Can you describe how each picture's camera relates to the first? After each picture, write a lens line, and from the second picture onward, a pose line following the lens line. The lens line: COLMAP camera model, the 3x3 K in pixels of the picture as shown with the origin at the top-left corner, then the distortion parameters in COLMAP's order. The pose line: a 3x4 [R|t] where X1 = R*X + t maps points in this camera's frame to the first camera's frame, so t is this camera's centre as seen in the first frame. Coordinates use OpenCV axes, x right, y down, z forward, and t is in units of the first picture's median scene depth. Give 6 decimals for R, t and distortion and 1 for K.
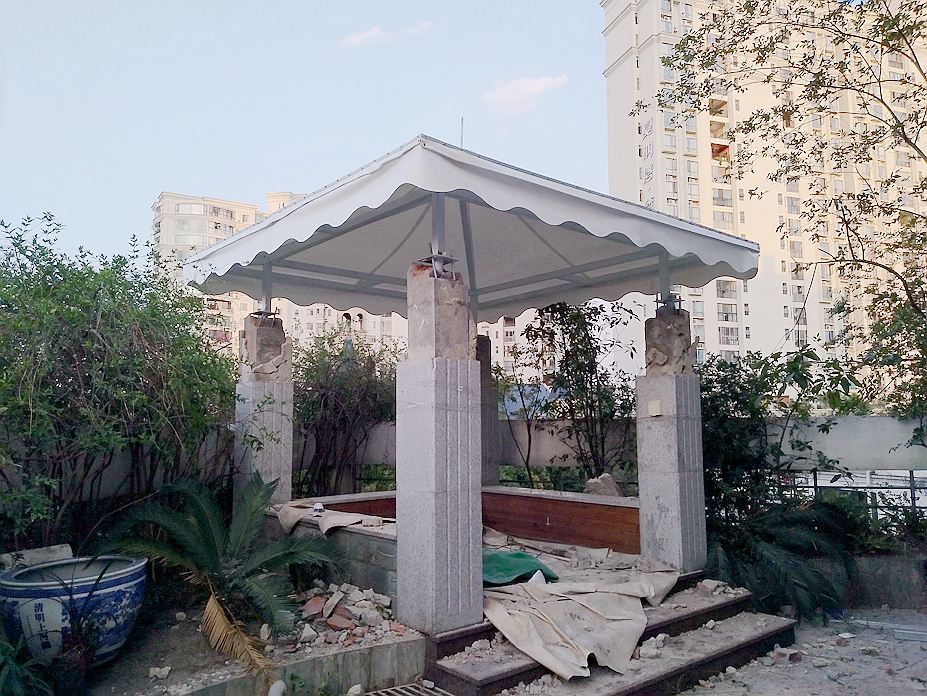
lens RADIAL K [[707.2, 0, 463.5], [0, 707.2, 359.5], [0, 0, 1]] dist [-0.001689, -0.002877]
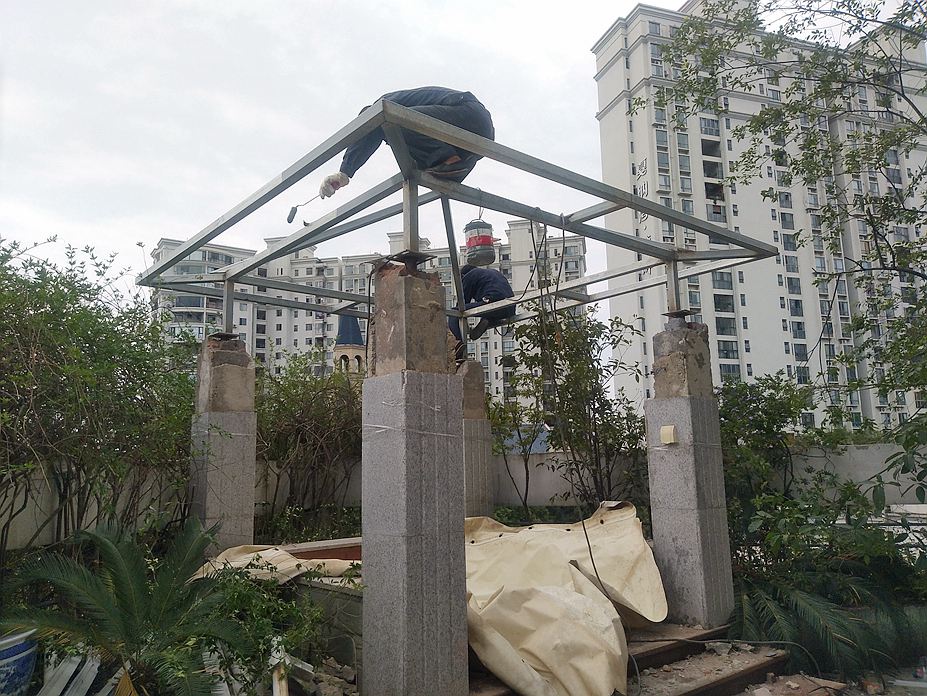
lens RADIAL K [[709.7, 0, 463.5], [0, 709.7, 348.0], [0, 0, 1]] dist [0.003537, -0.007523]
pose [[0.999904, -0.013852, 0.000789, 0.015253], [0.013872, 0.997072, -0.075203, 0.019082], [0.000255, 0.075206, 0.997168, 0.093786]]
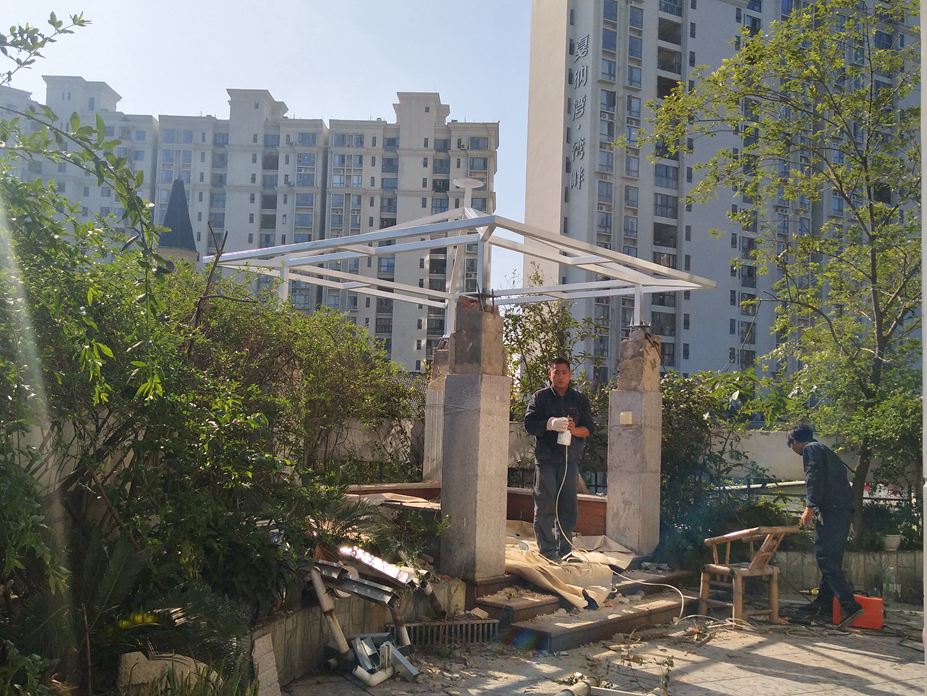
lens RADIAL K [[979.5, 0, 532.5], [0, 979.5, 349.7], [0, 0, 1]] dist [0.009754, -0.000404]
pose [[0.971866, 0.059521, 0.227888, -0.200841], [-0.062587, 0.998020, 0.006244, -0.035207], [-0.227065, -0.020332, 0.973667, -0.428240]]
